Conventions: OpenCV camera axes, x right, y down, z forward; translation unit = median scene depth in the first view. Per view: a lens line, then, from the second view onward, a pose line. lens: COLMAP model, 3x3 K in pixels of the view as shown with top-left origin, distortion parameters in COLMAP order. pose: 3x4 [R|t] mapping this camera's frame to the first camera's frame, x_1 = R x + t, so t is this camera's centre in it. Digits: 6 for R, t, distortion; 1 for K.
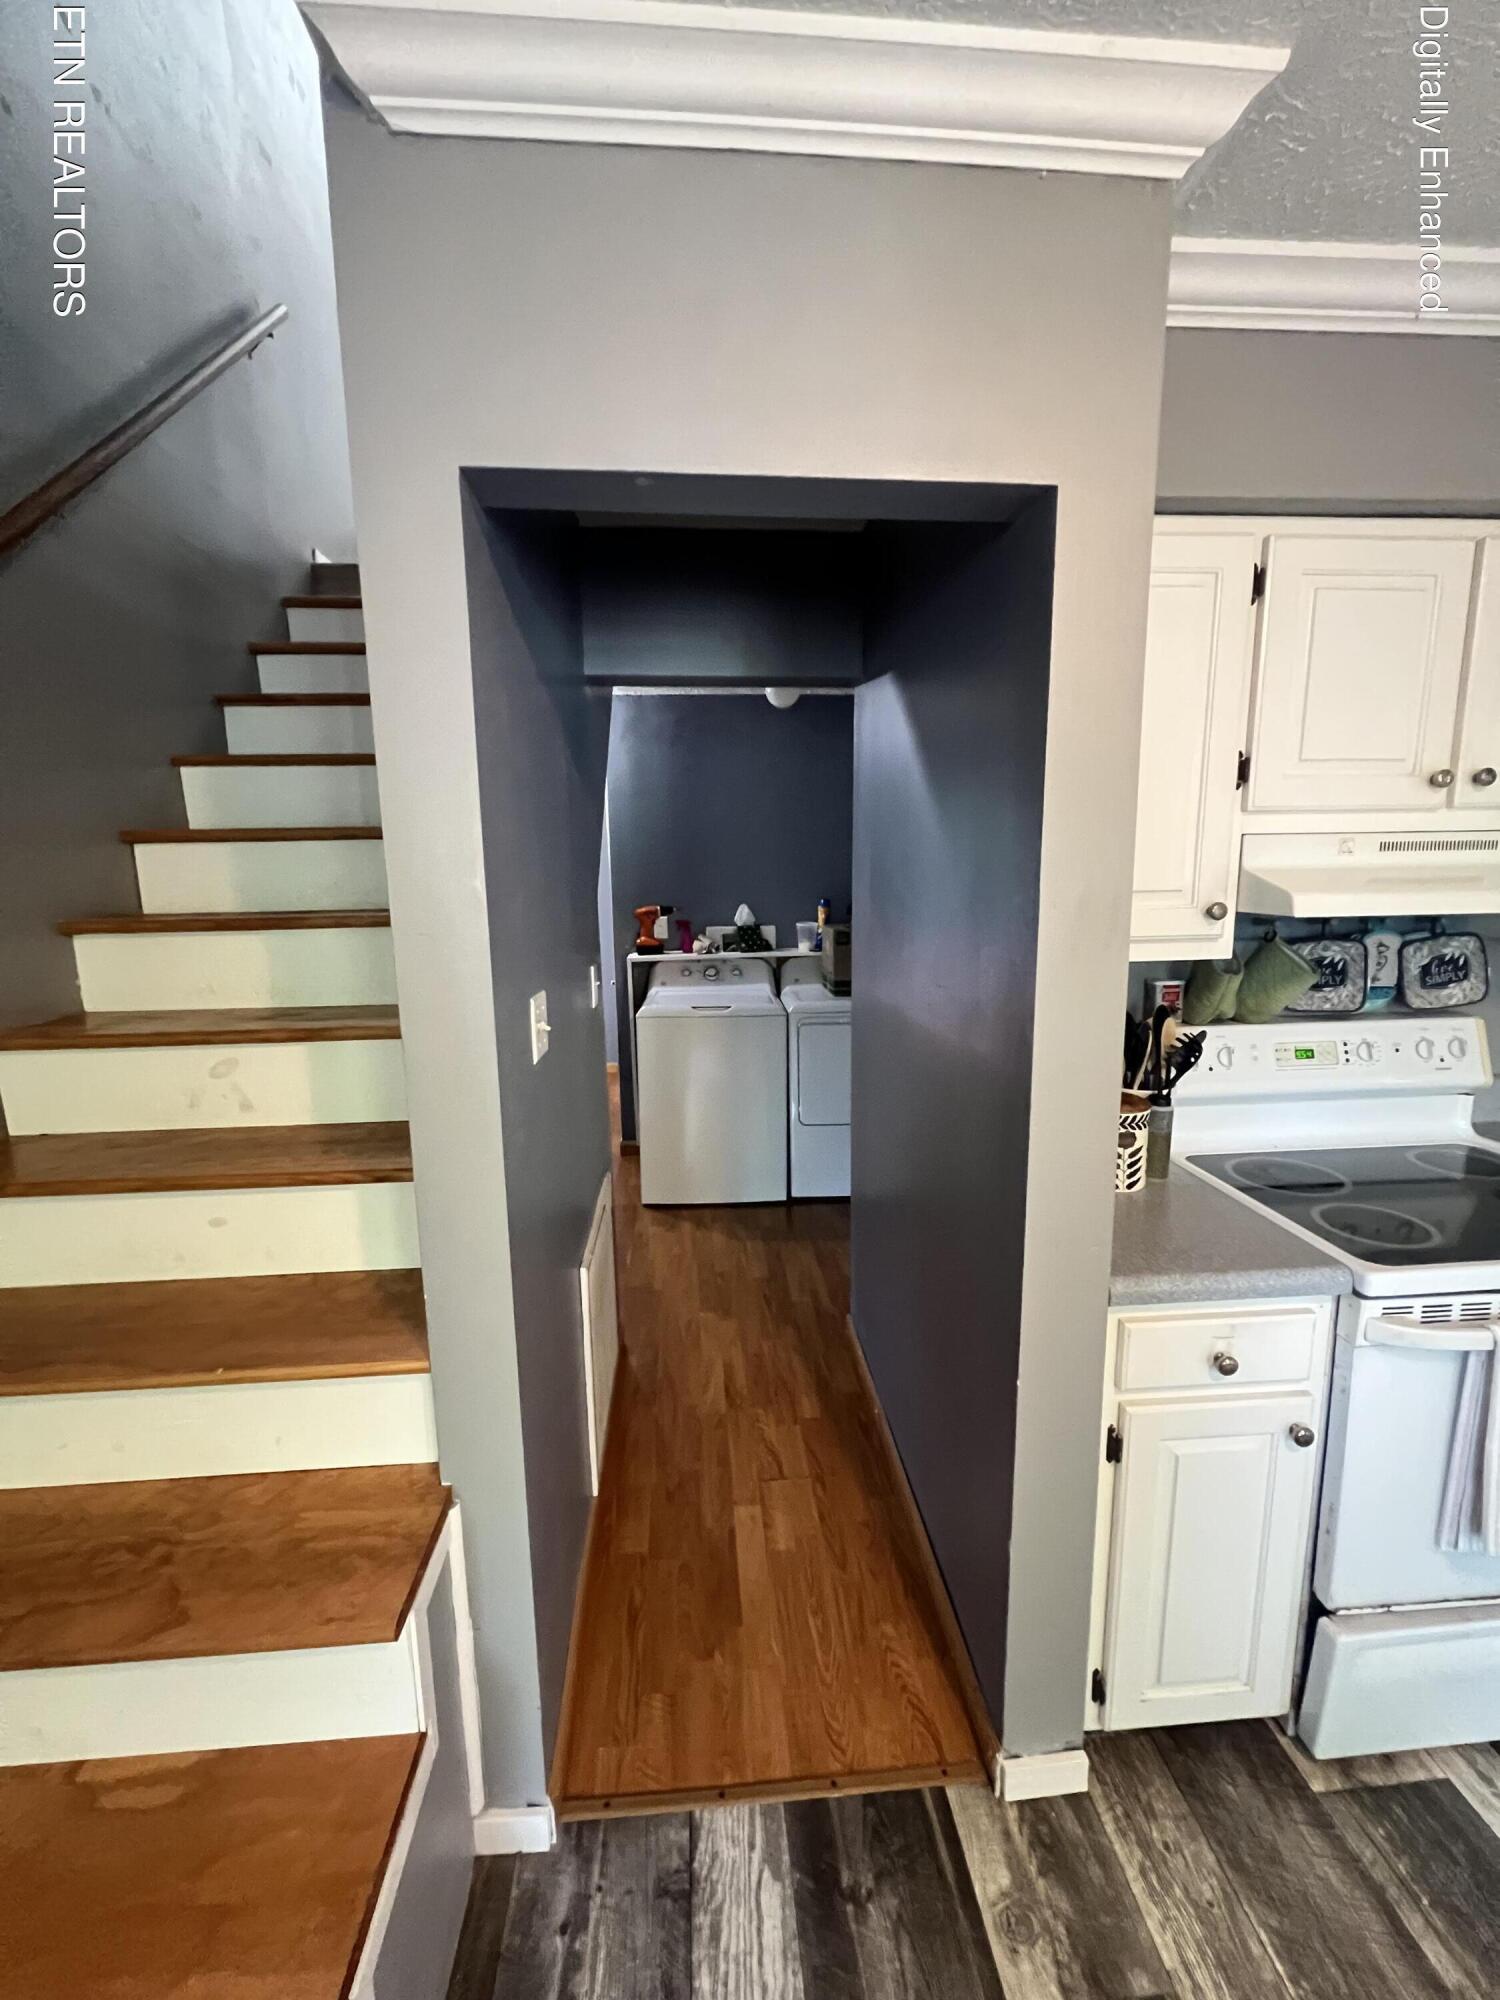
lens RADIAL K [[799.8, 0, 747.9], [0, 799.8, 1002.6], [0, 0, 1]] dist [-0.002364, 0.000961]
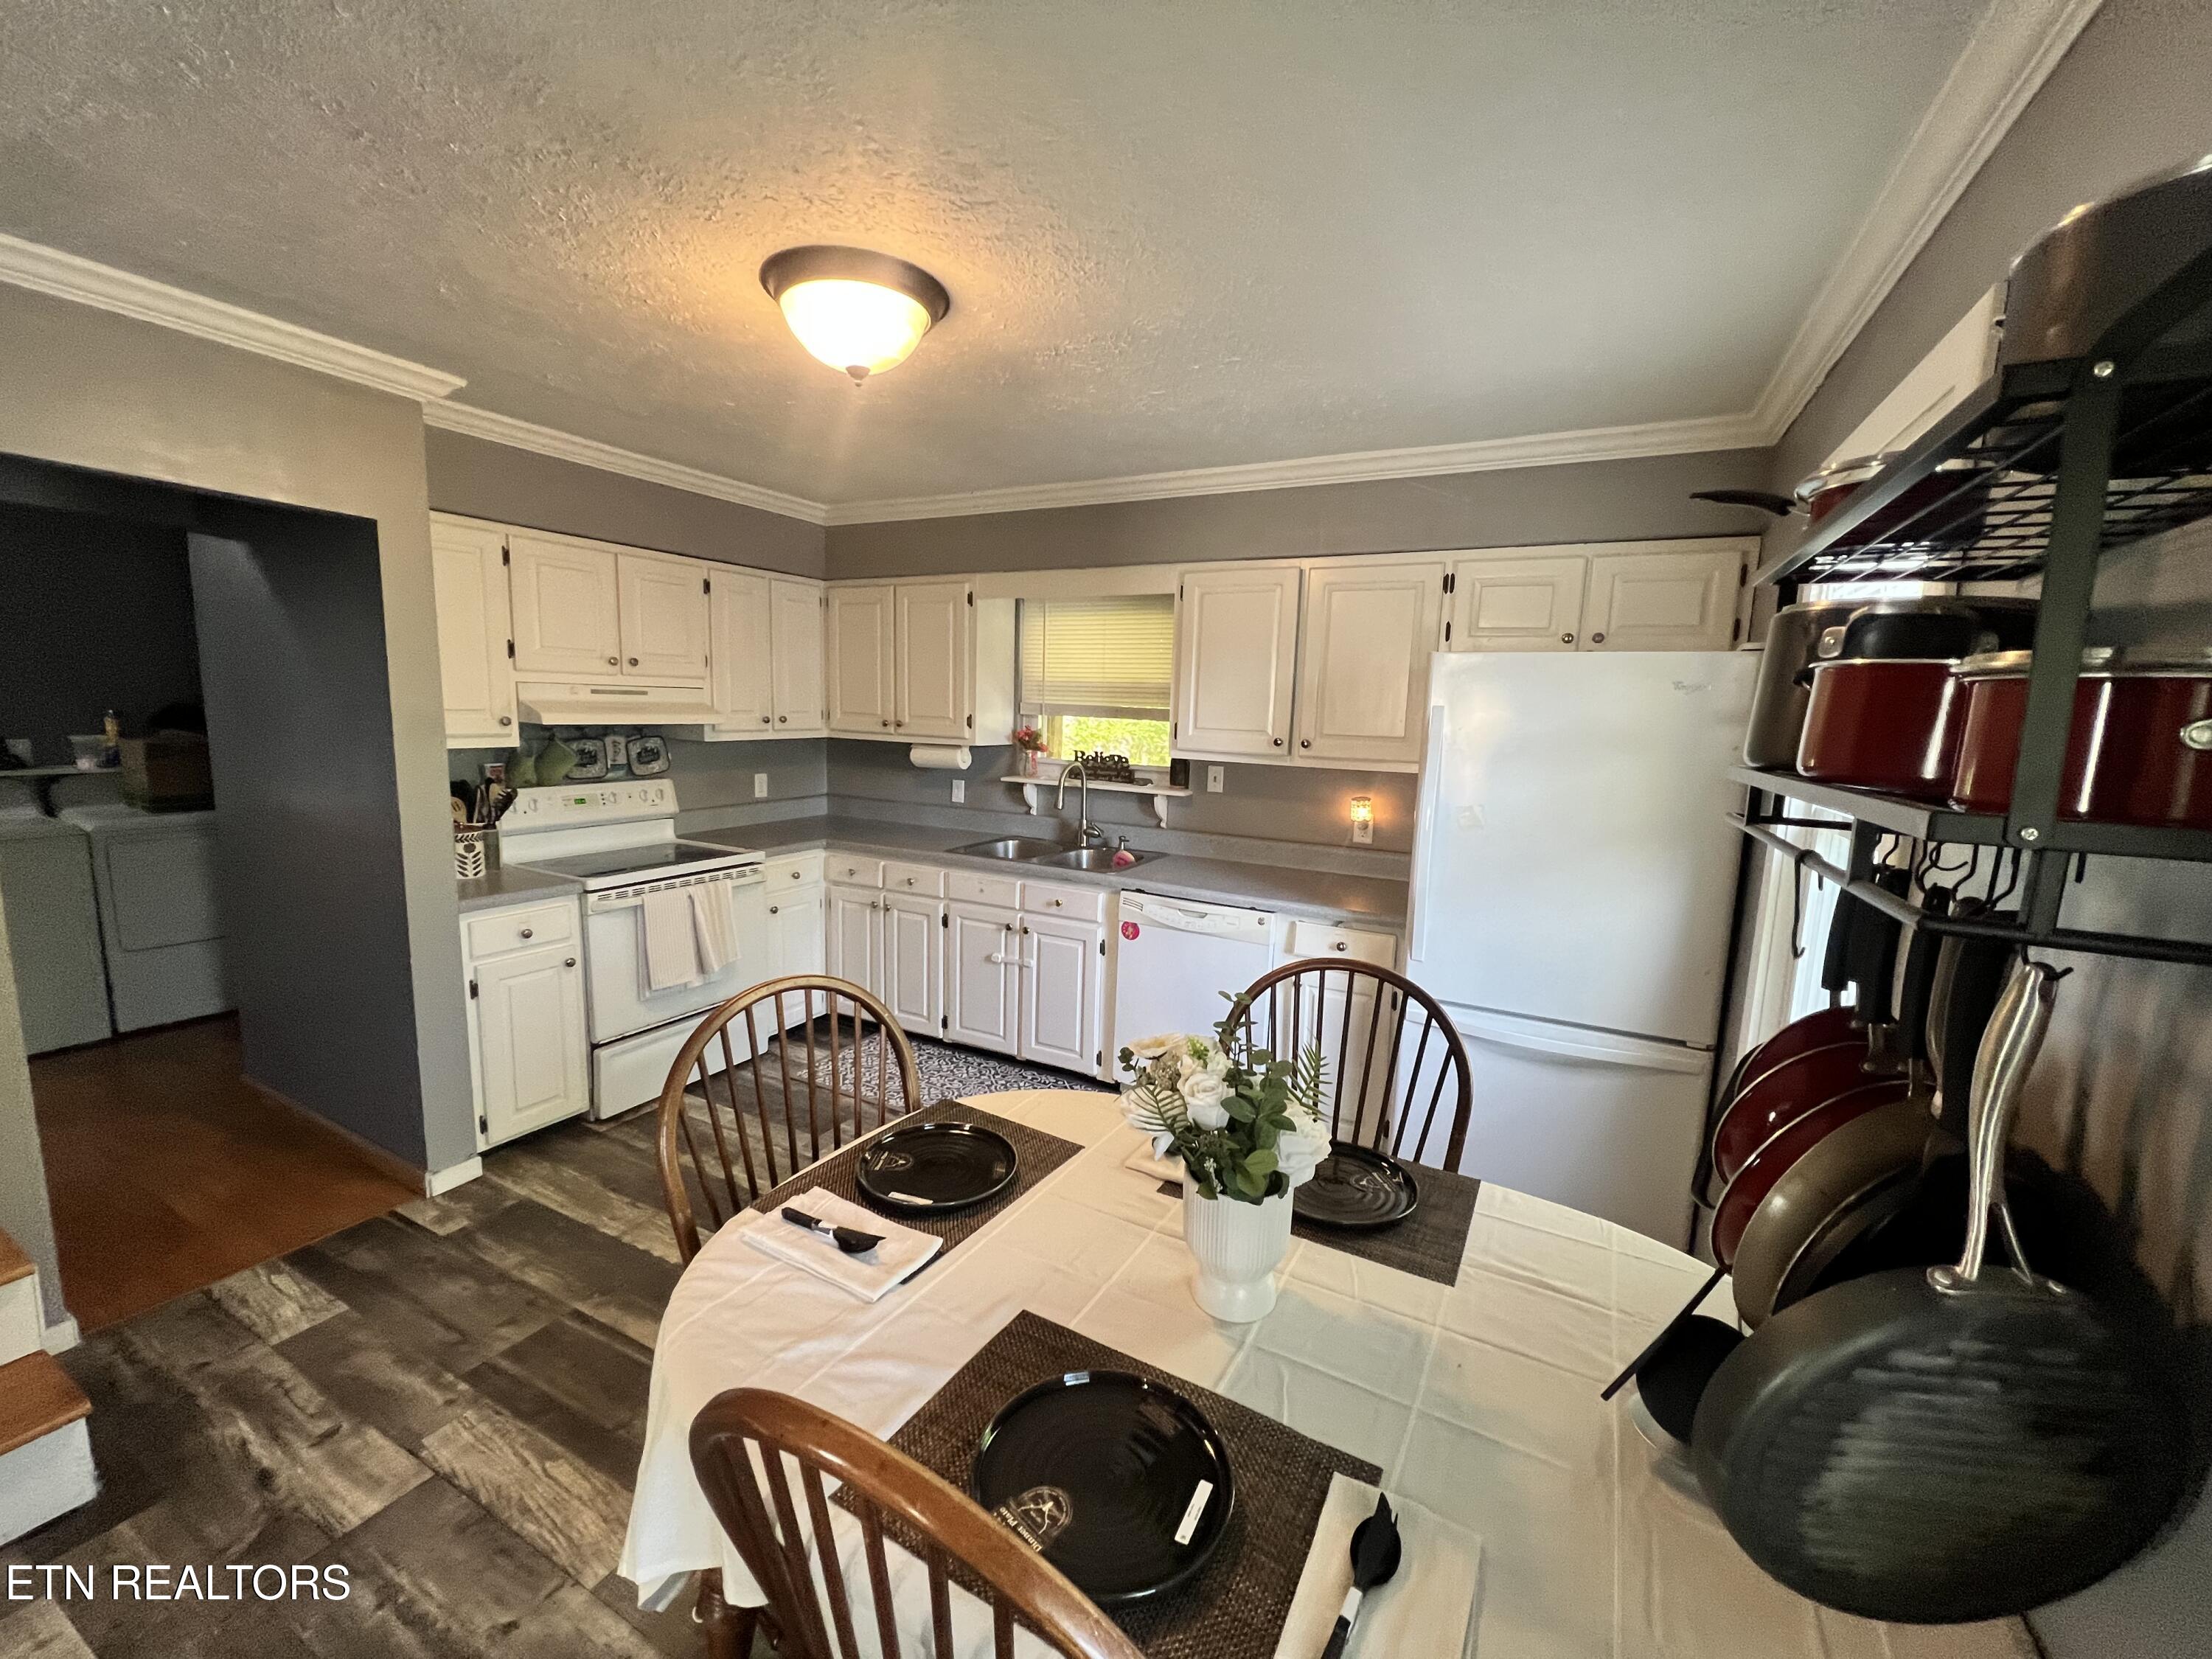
lens RADIAL K [[884.6, 0, 1102.8], [0, 884.6, 835.6], [0, 0, 1]] dist [-0.002364, 0.000961]
pose [[0.533199, -0.088221, 0.841378, -0.449761], [0.089996, 0.994819, 0.047277, 0.183537], [-0.841190, 0.050513, 0.538376, -1.306491]]
